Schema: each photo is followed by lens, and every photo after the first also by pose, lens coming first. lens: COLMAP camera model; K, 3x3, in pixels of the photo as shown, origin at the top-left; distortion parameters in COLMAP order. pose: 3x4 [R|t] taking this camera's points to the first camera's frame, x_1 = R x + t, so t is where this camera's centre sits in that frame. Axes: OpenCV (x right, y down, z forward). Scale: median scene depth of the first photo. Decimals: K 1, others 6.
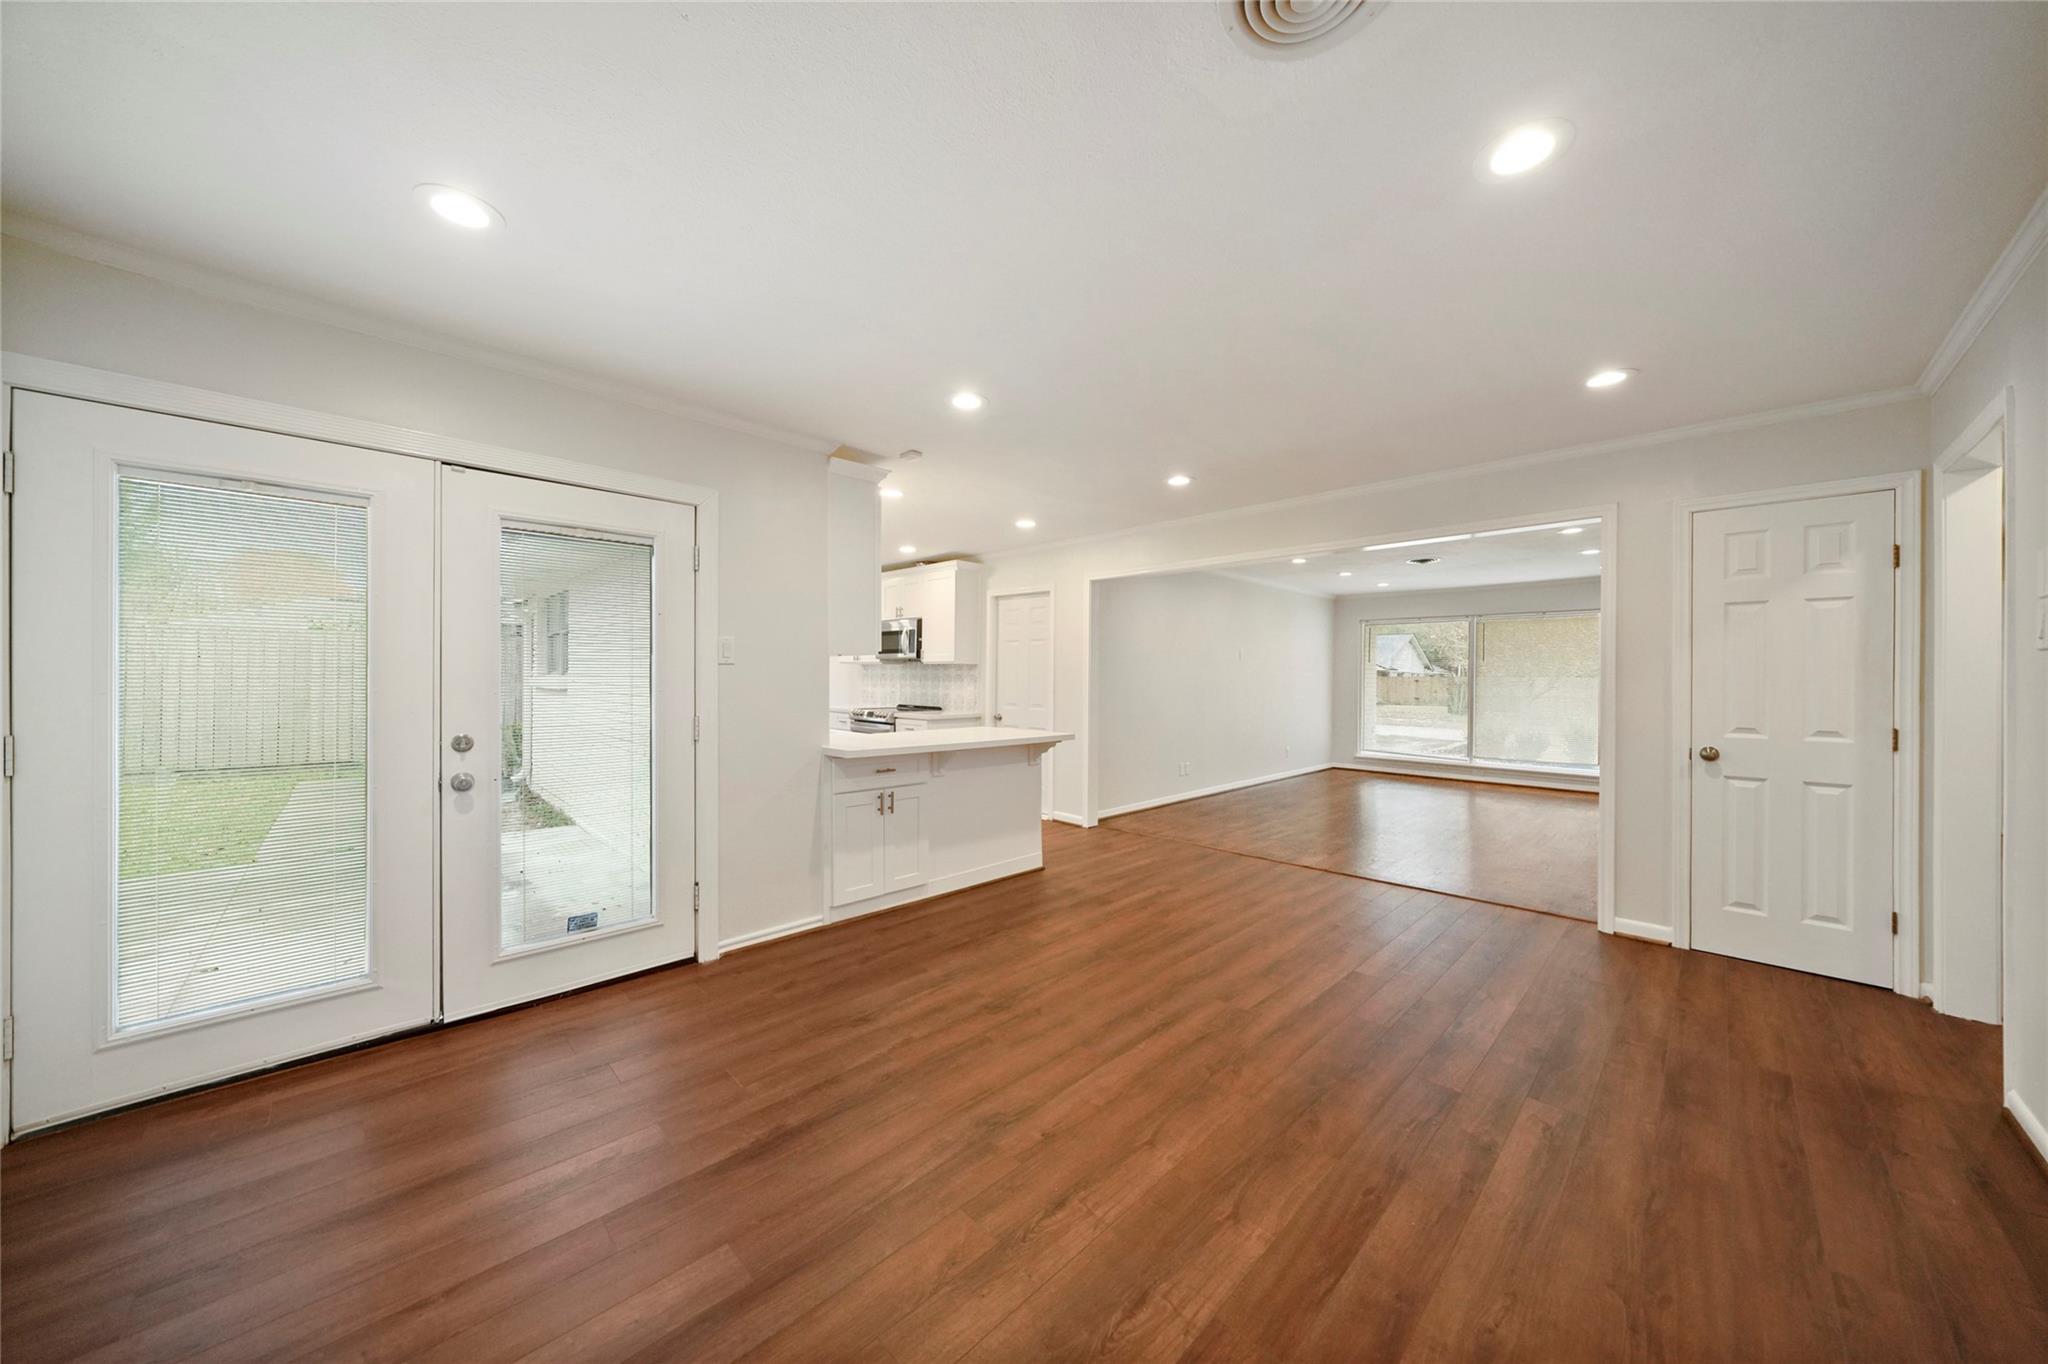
lens RADIAL K [[690.5, 0, 1032.2], [0, 690.5, 680.5], [0, 0, 1]] dist [-0.002018, -0.000225]
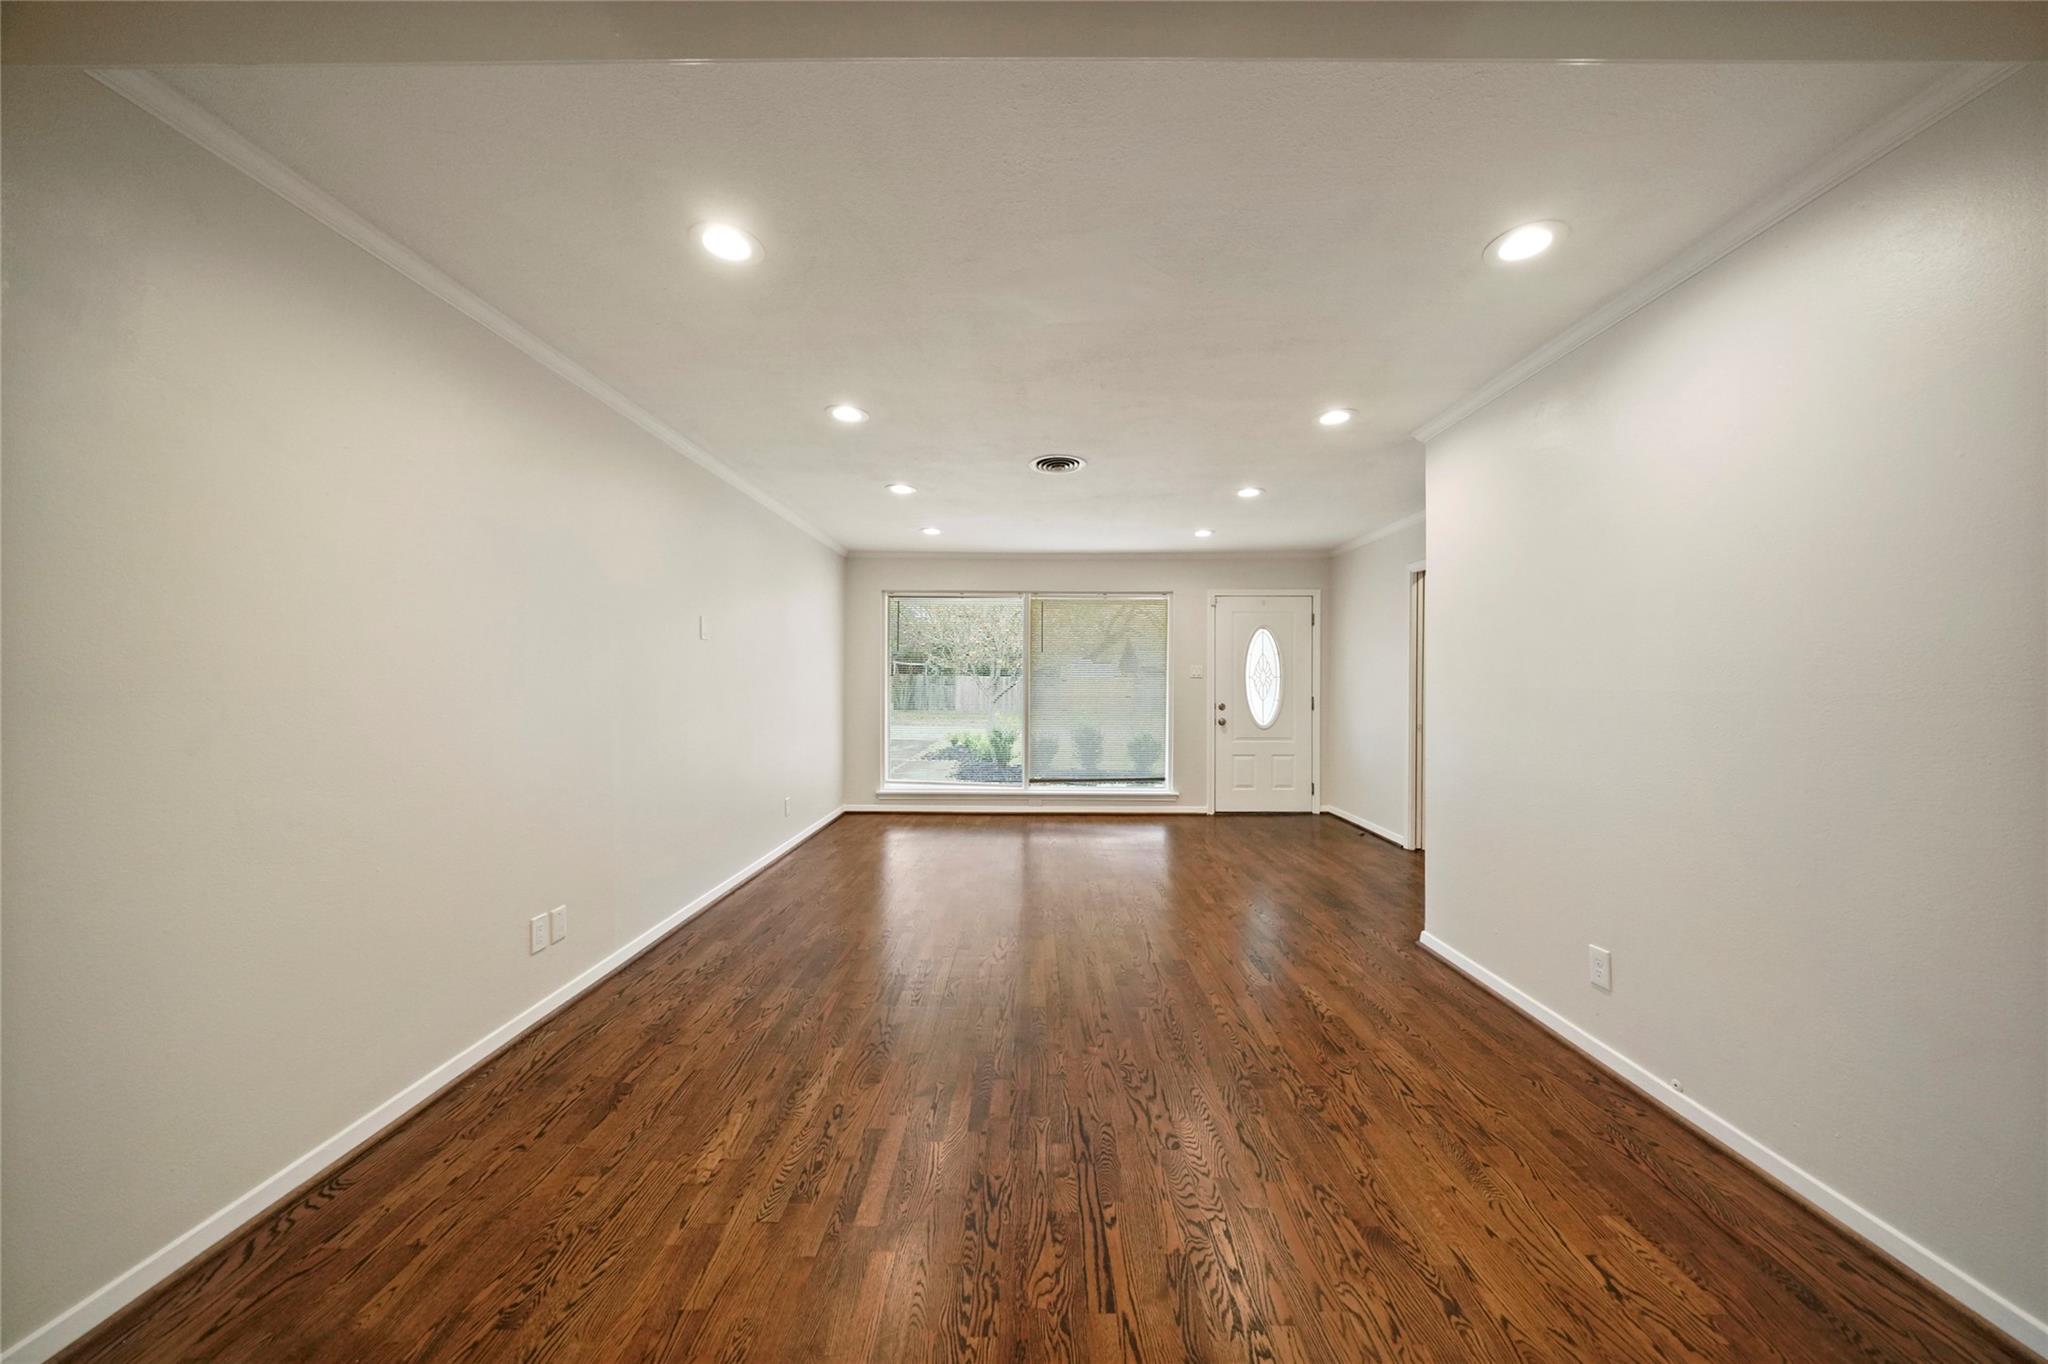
lens RADIAL K [[690.5, 0, 1036.6], [0, 690.5, 677.7], [0, 0, 1]] dist [-0.002018, -0.000225]
pose [[0.710380, -0.001364, 0.703817, 0.168912], [0.004572, 0.999986, -0.002677, 0.002148], [-0.703803, 0.005120, 0.710377, 0.640812]]
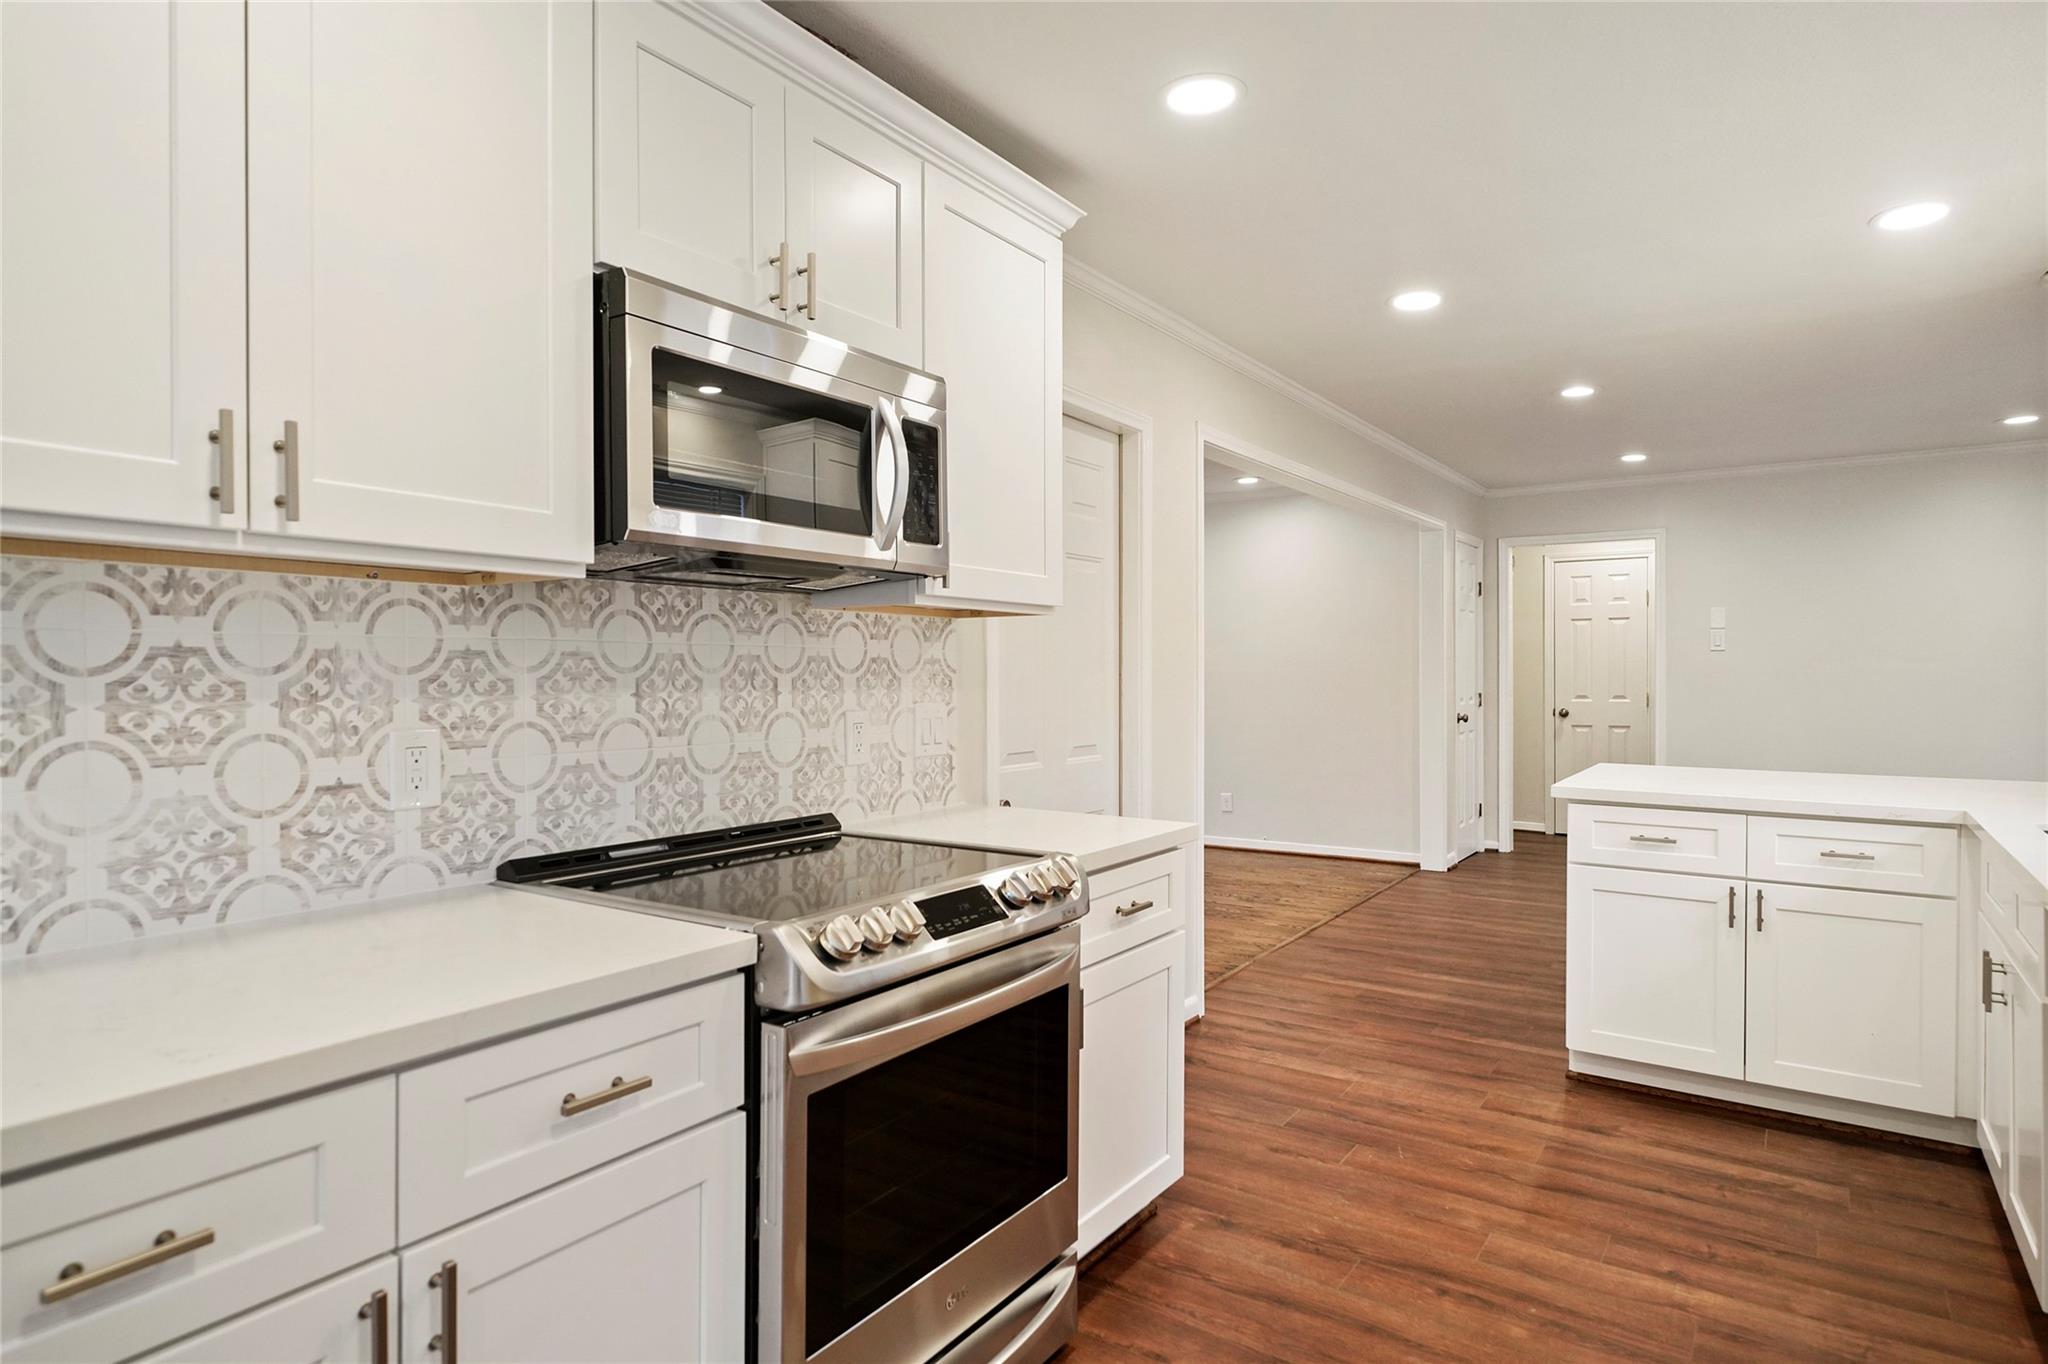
lens RADIAL K [[1154.5, 0, 1021.9], [0, 1154.5, 676.3], [0, 0, 1]] dist [0.004537, 0.000503]
pose [[-0.191137, -0.013187, 0.981475, -0.542635], [0.010065, 0.999831, 0.015394, -0.007654], [-0.981512, 0.012821, -0.190972, 1.134382]]
